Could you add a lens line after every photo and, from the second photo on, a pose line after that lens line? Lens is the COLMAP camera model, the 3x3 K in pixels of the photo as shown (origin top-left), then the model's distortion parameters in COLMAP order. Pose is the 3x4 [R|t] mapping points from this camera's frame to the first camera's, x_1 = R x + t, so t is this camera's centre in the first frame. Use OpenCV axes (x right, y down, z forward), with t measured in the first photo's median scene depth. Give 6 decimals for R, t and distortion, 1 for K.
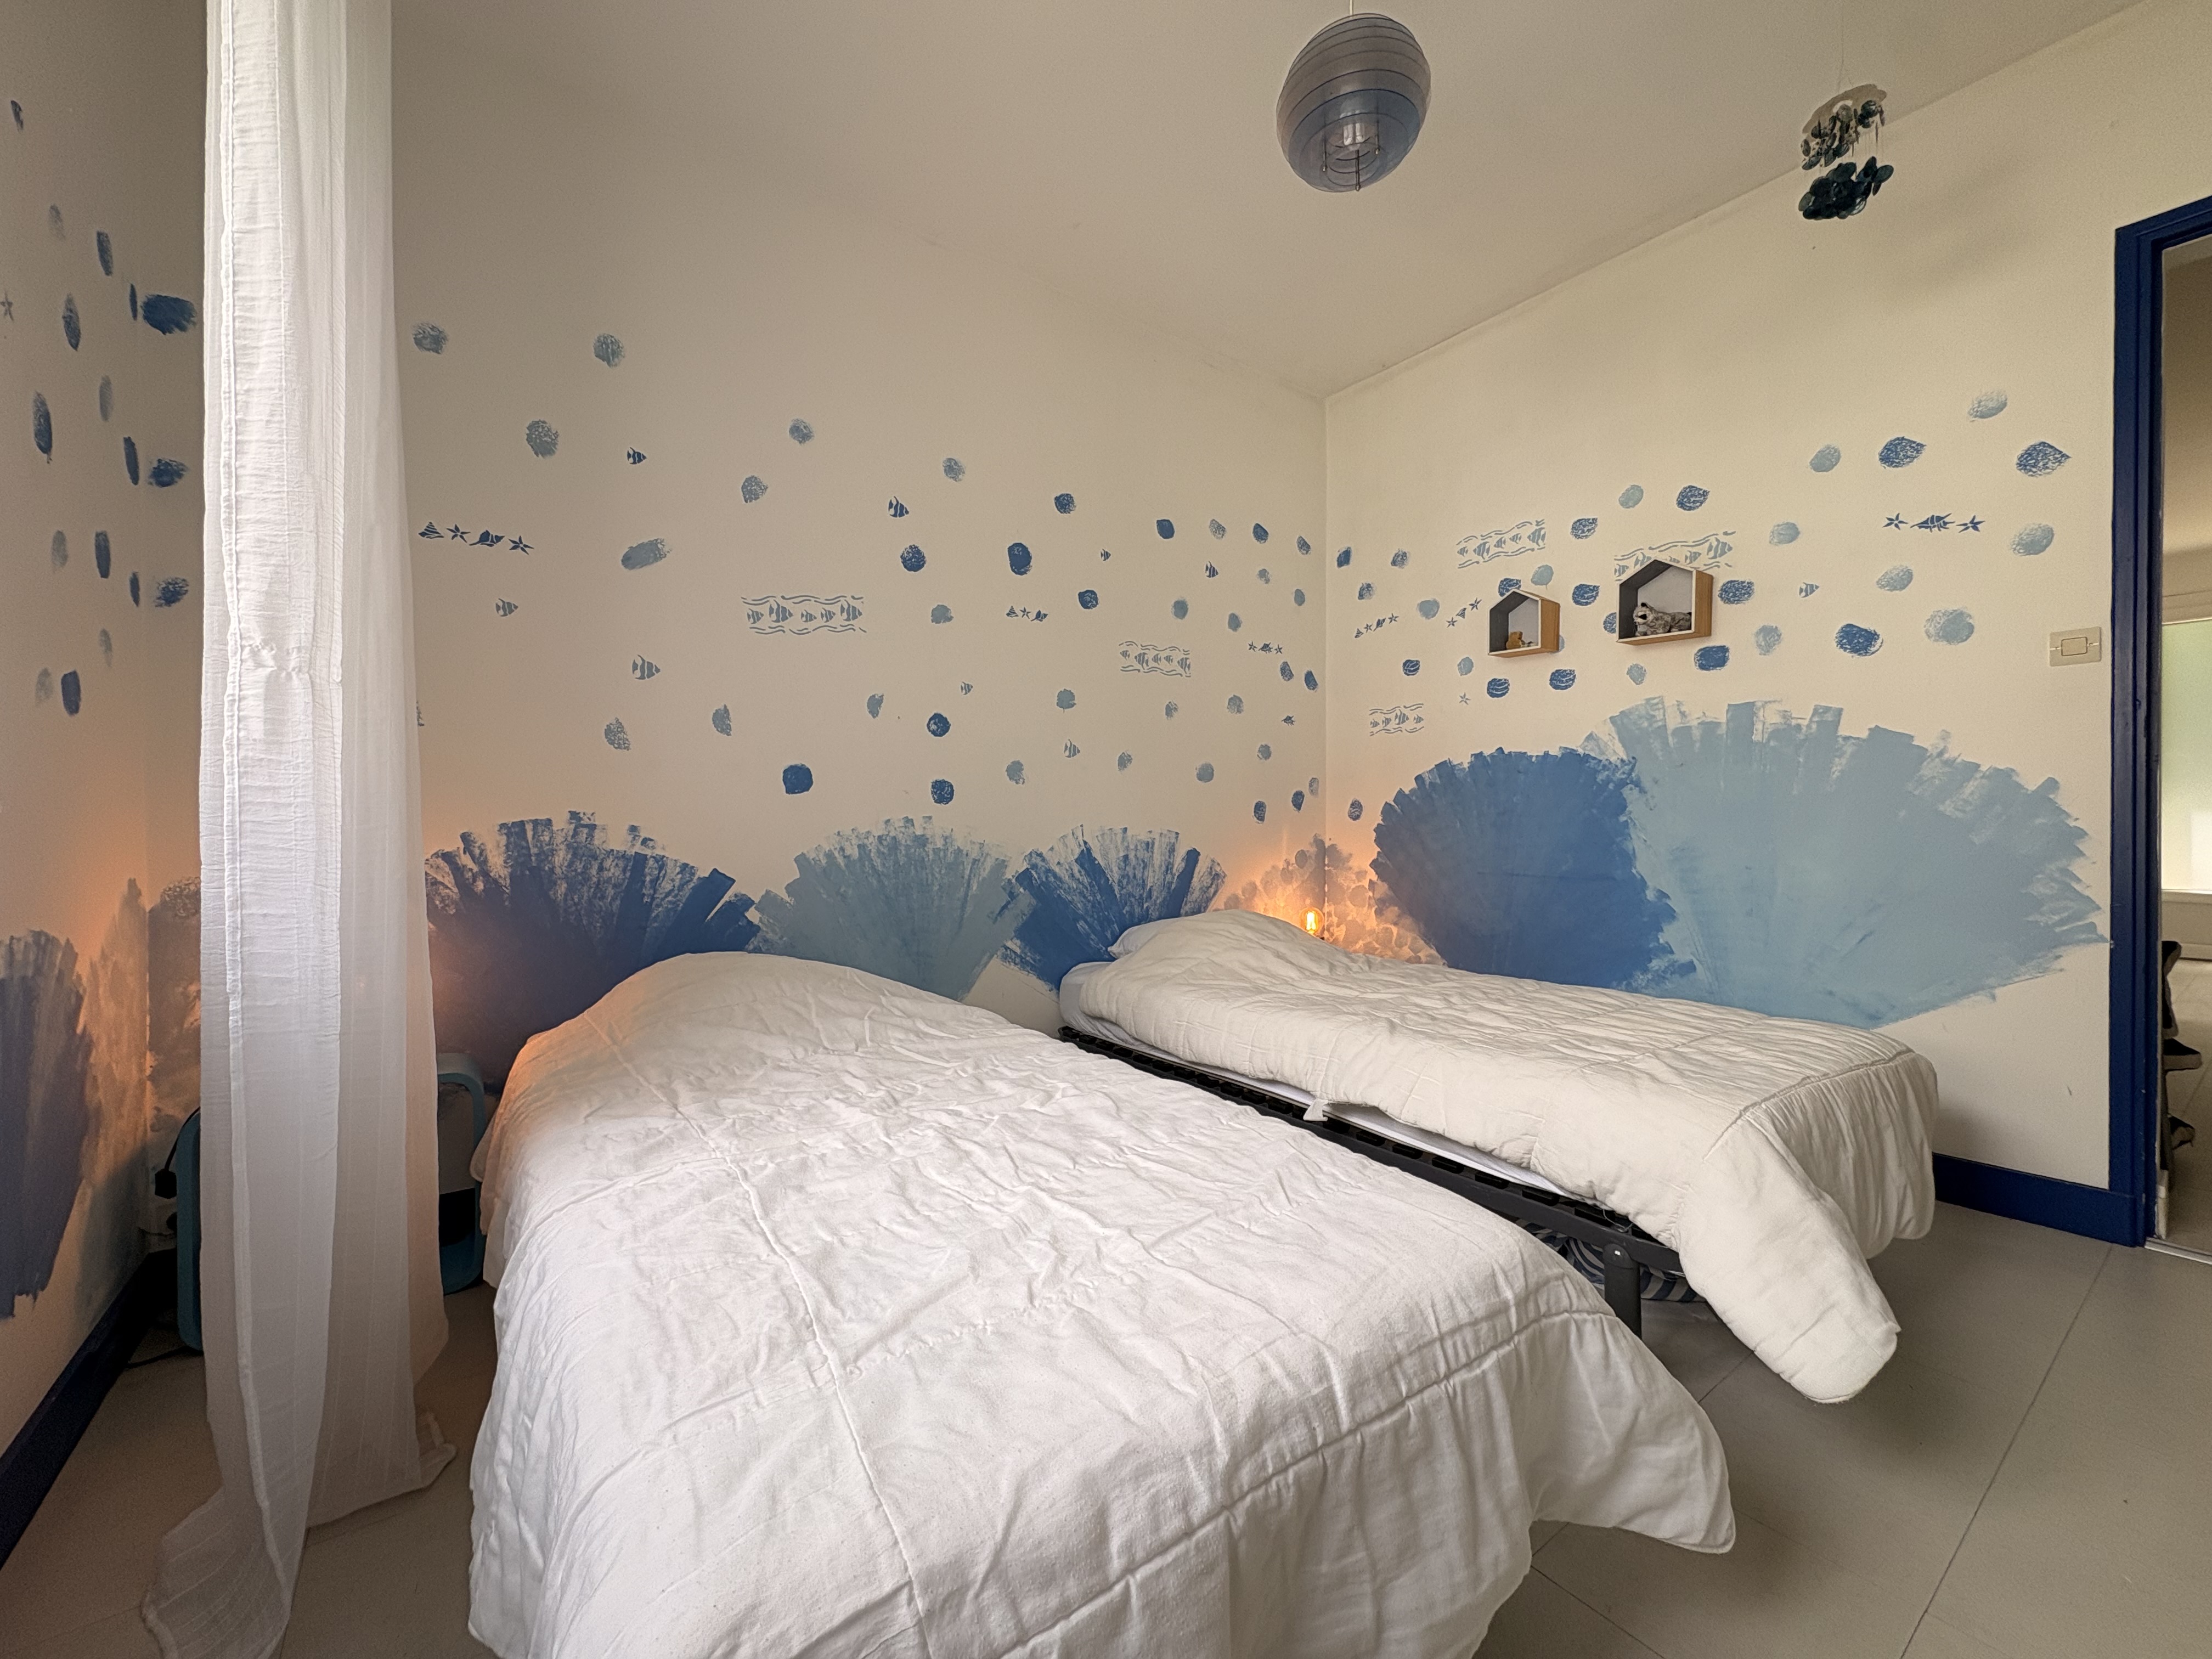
lens RADIAL K [[881.1, 0, 1103.5], [0, 881.1, 829.1], [0, 0, 1]] dist [0.002031, -0.000022]
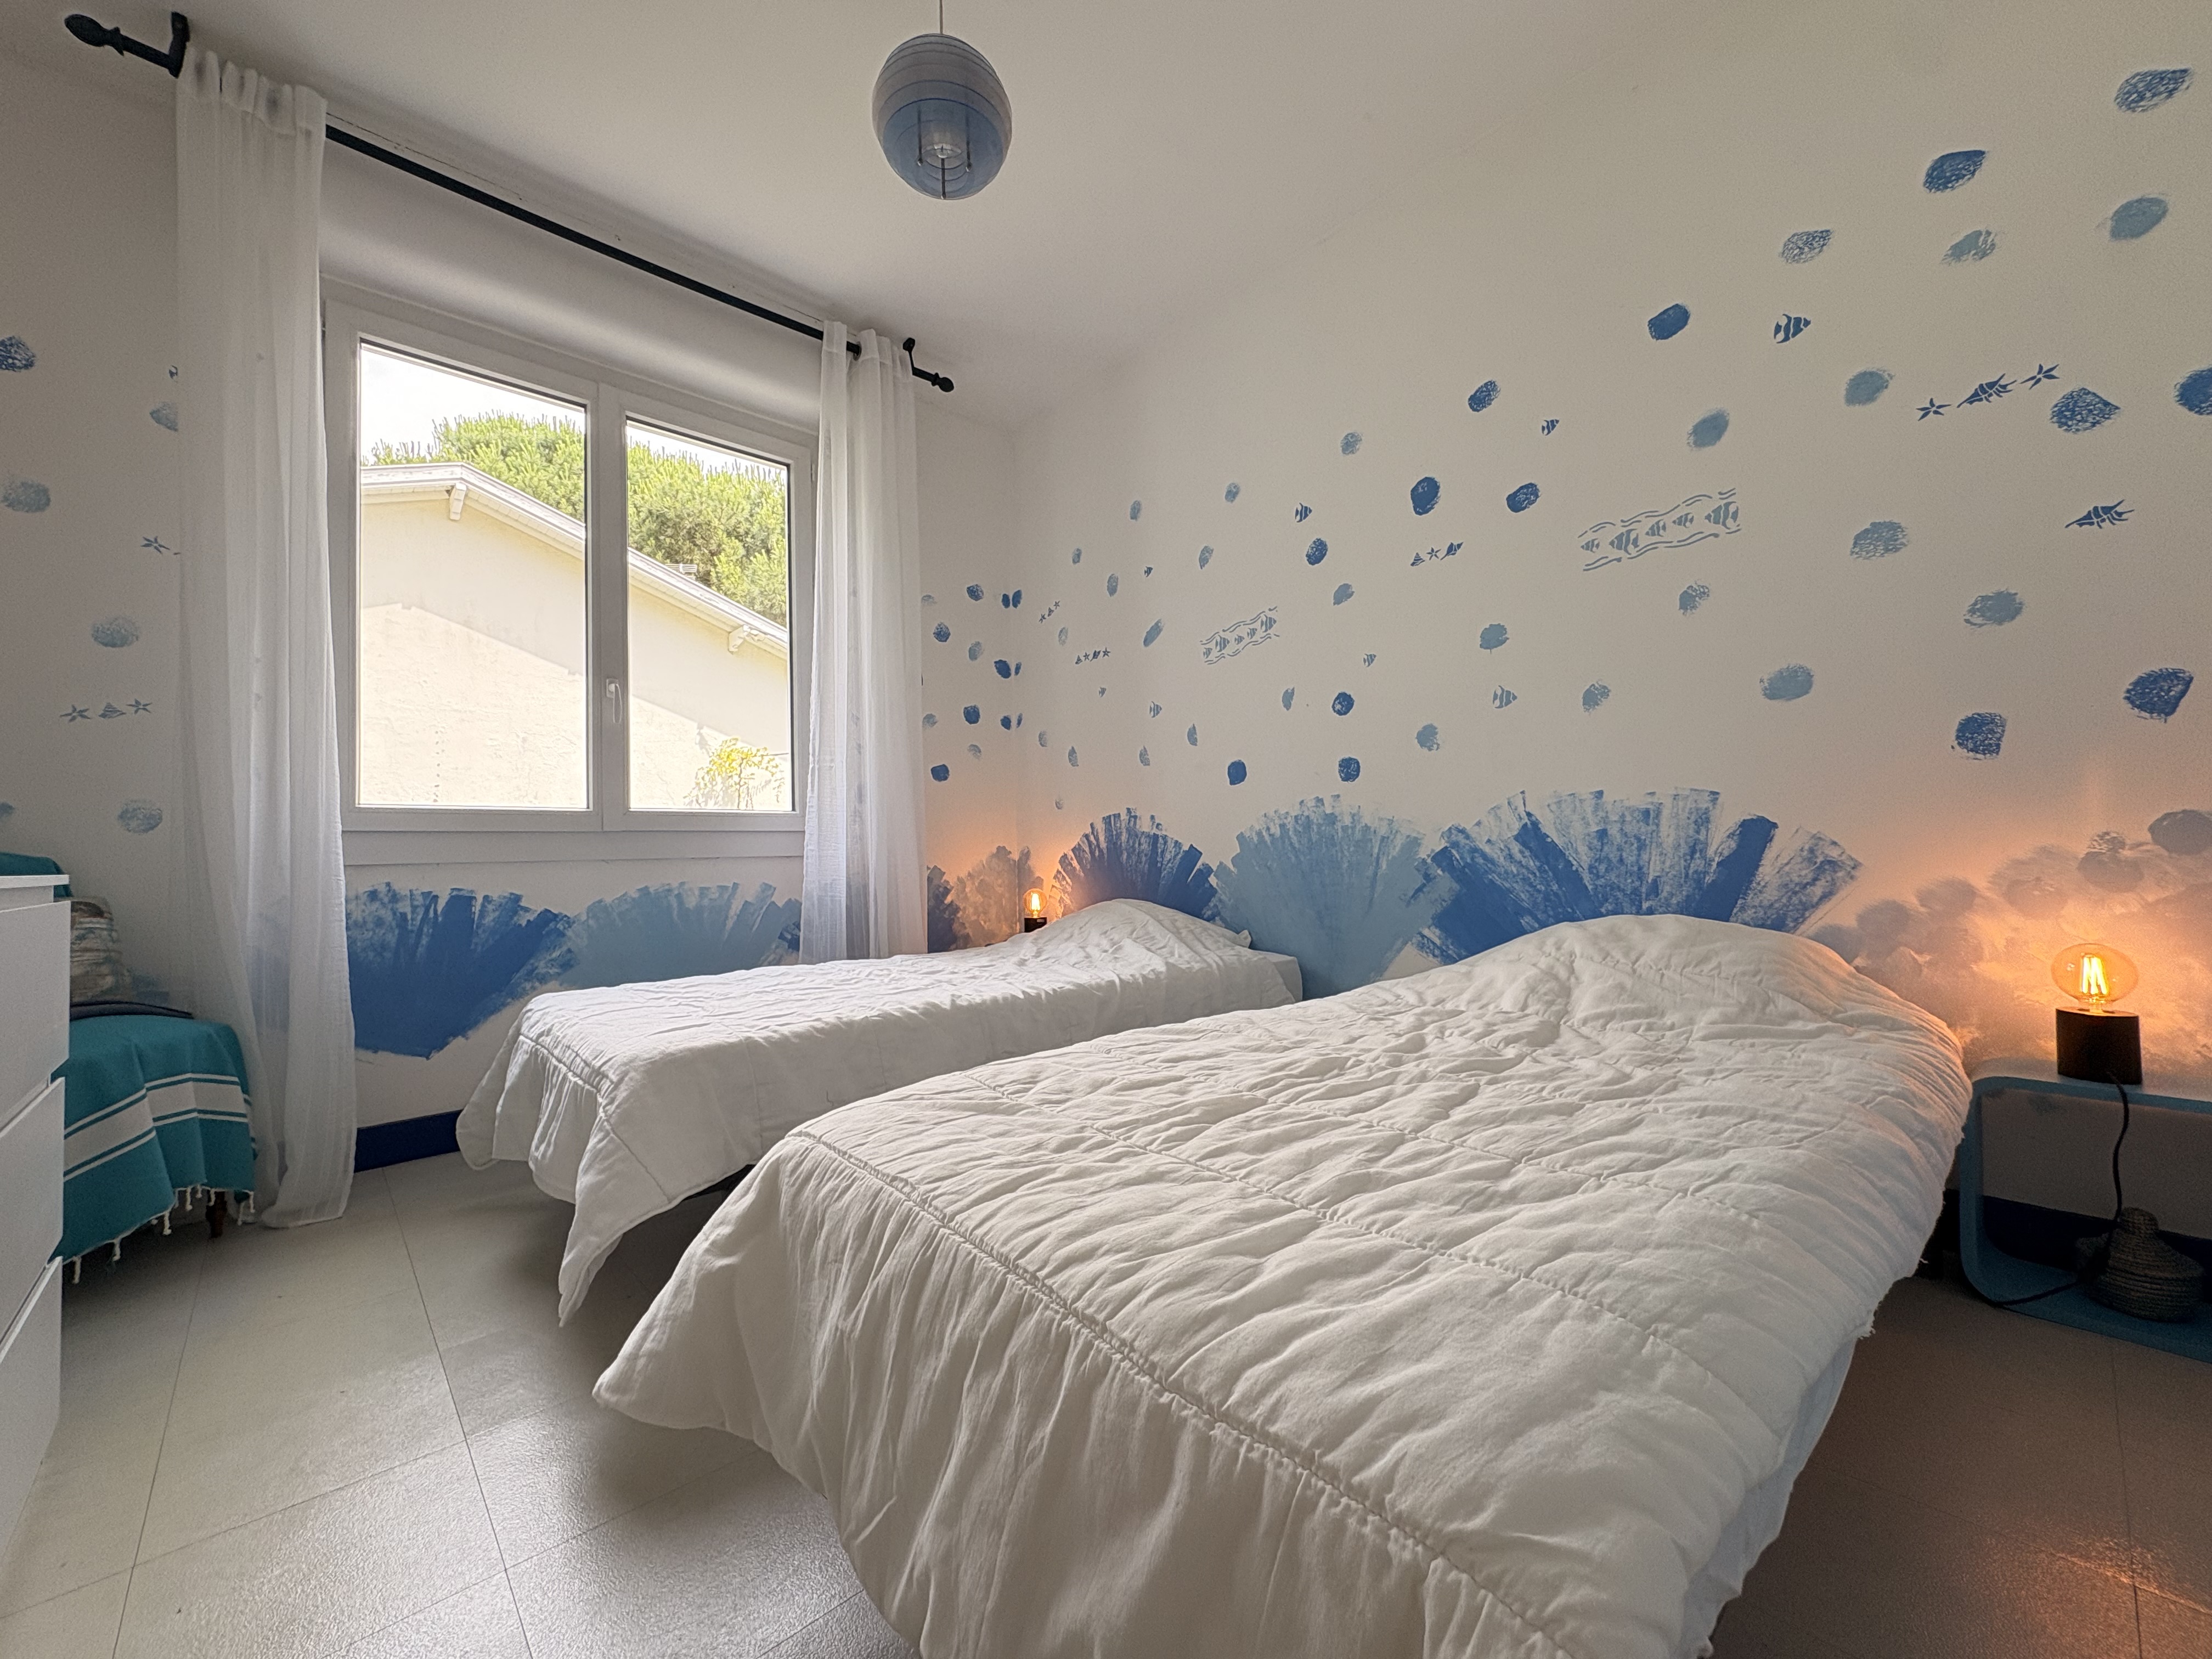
lens RADIAL K [[881.1, 0, 1103.5], [0, 881.1, 829.1], [0, 0, 1]] dist [0.002031, -0.000022]
pose [[0.120513, -0.027380, -0.992334, 0.751379], [0.017069, 0.999529, -0.025505, 0.044855], [0.992565, -0.013864, 0.120924, 0.584138]]
